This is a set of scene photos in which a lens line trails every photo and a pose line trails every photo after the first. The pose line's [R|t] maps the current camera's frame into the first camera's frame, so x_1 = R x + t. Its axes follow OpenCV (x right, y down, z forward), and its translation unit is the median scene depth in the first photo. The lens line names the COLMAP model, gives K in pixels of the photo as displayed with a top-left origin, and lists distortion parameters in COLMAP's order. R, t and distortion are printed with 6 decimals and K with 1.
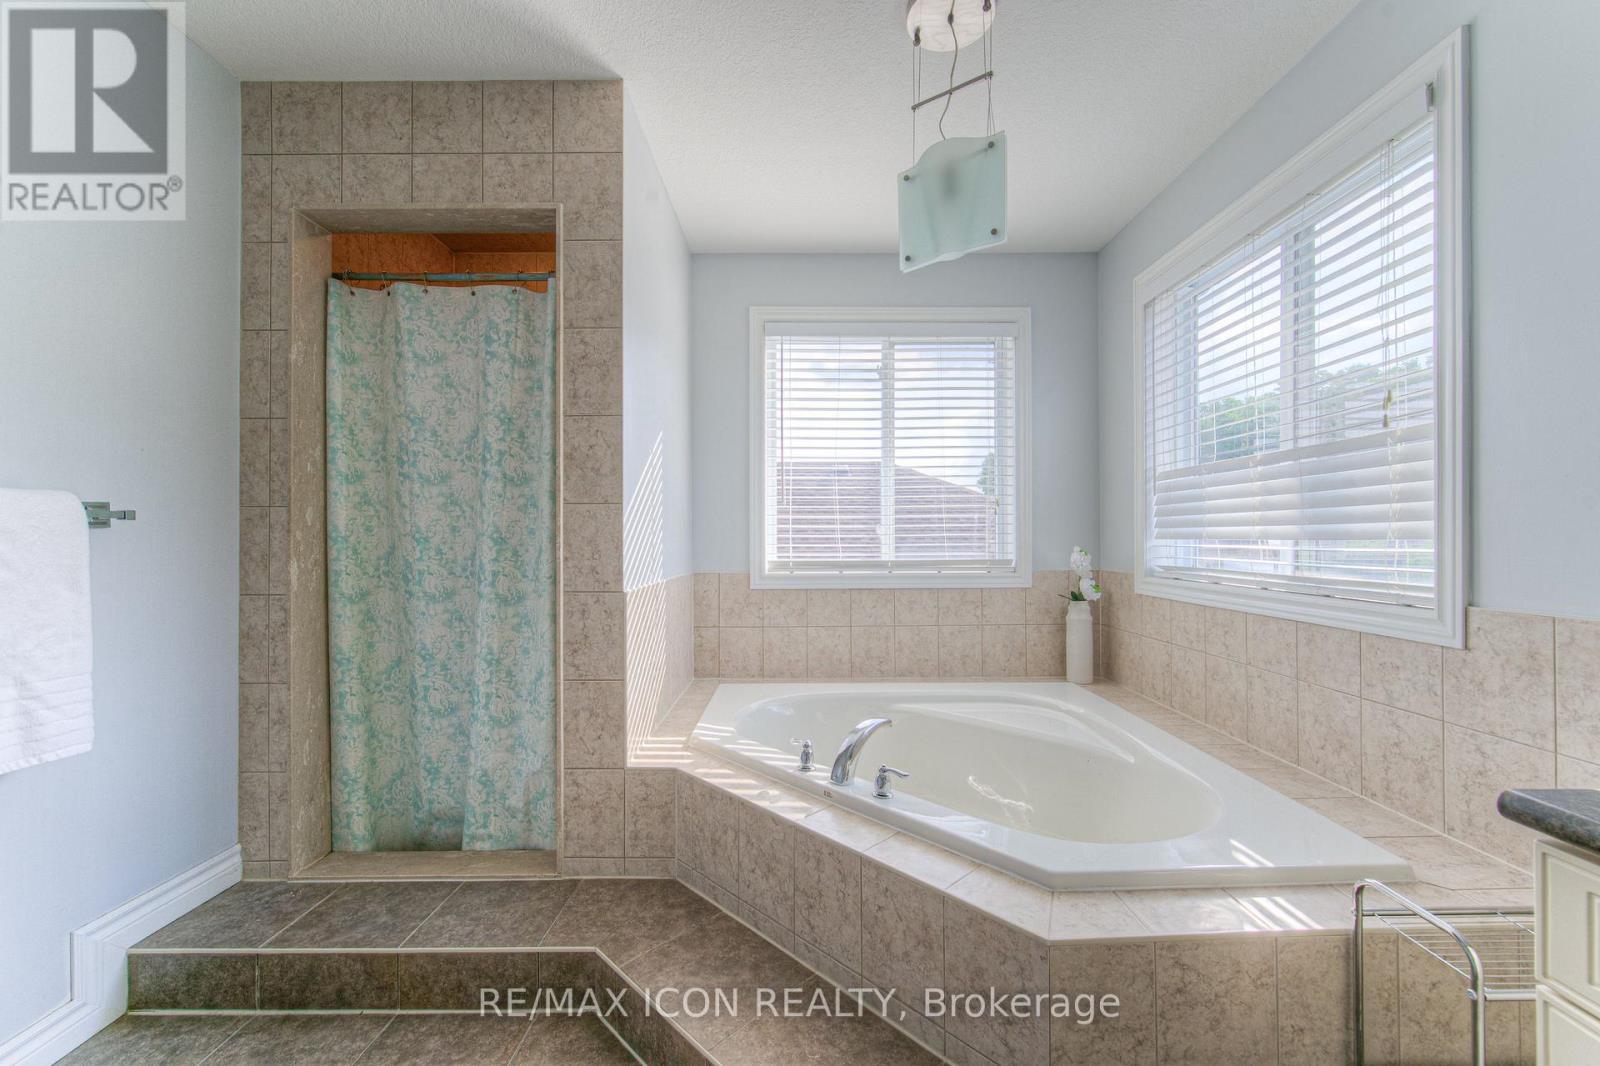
lens RADIAL K [[623.1, 0, 805.2], [0, 623.1, 542.1], [0, 0, 1]] dist [-0.002220, -0.000075]
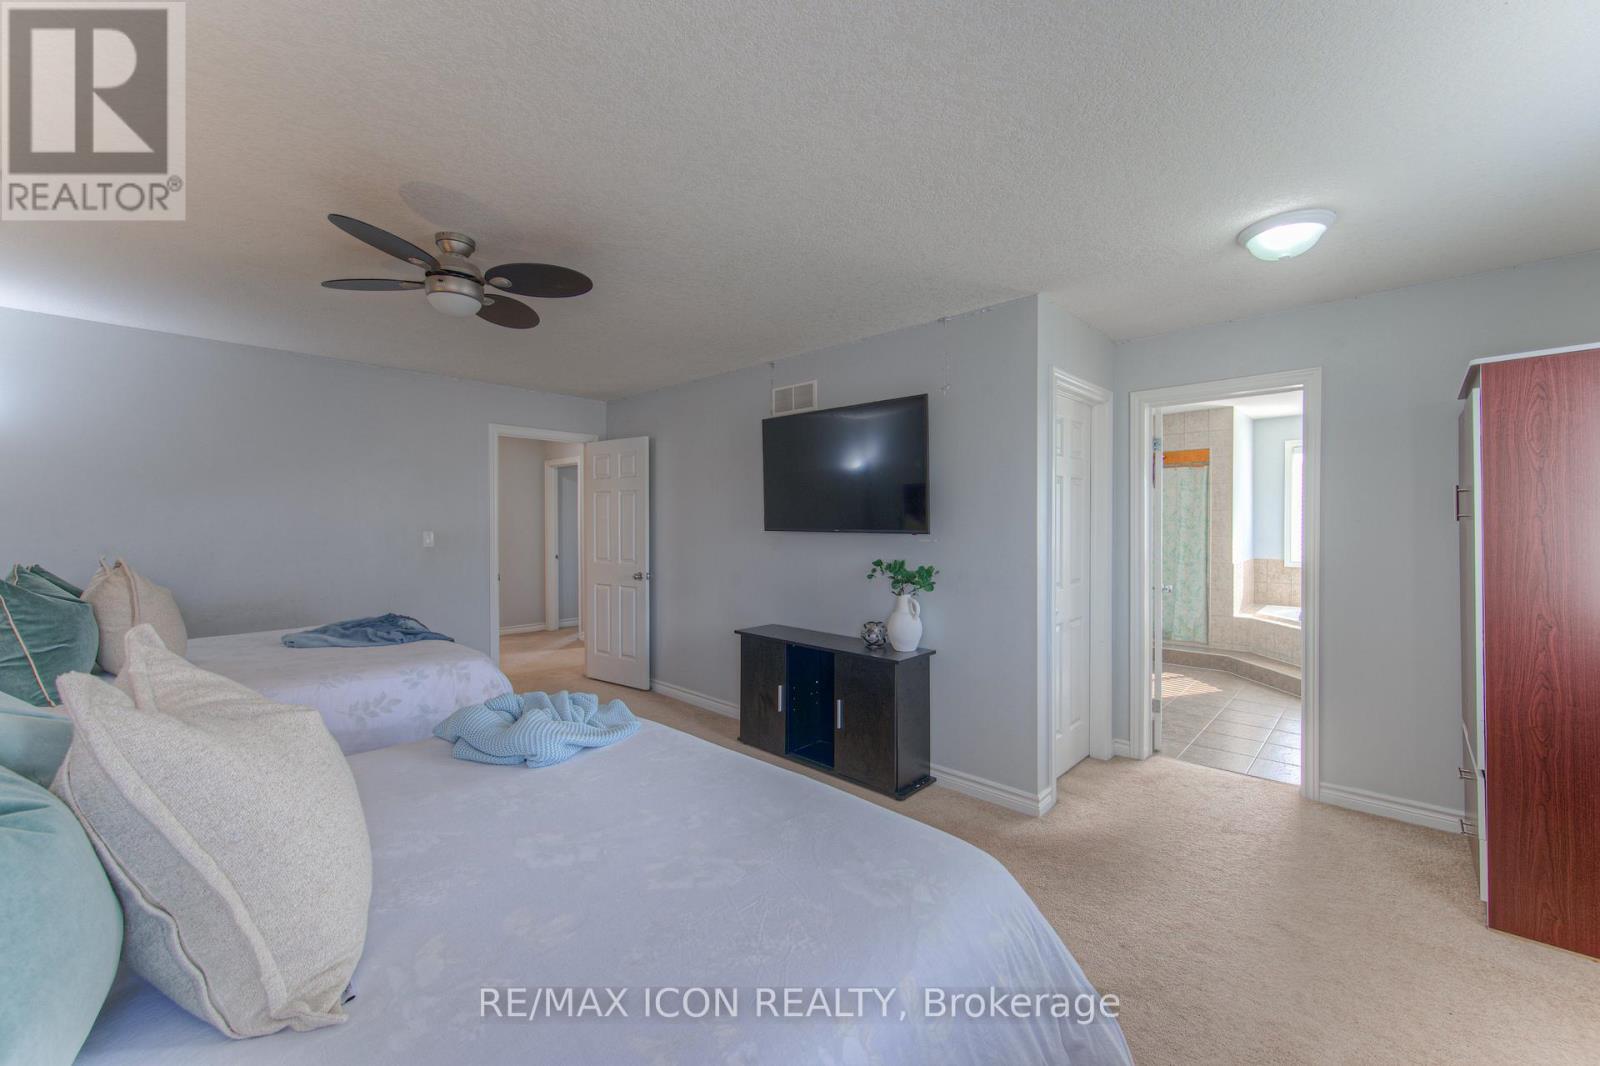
lens RADIAL K [[623.1, 0, 803.9], [0, 623.1, 532.9], [0, 0, 1]] dist [-0.002220, -0.000075]
pose [[0.718896, 0.009784, -0.695049, 0.341697], [-0.001543, 0.999921, 0.012480, -0.111512], [0.695116, -0.007899, 0.718854, -2.760172]]
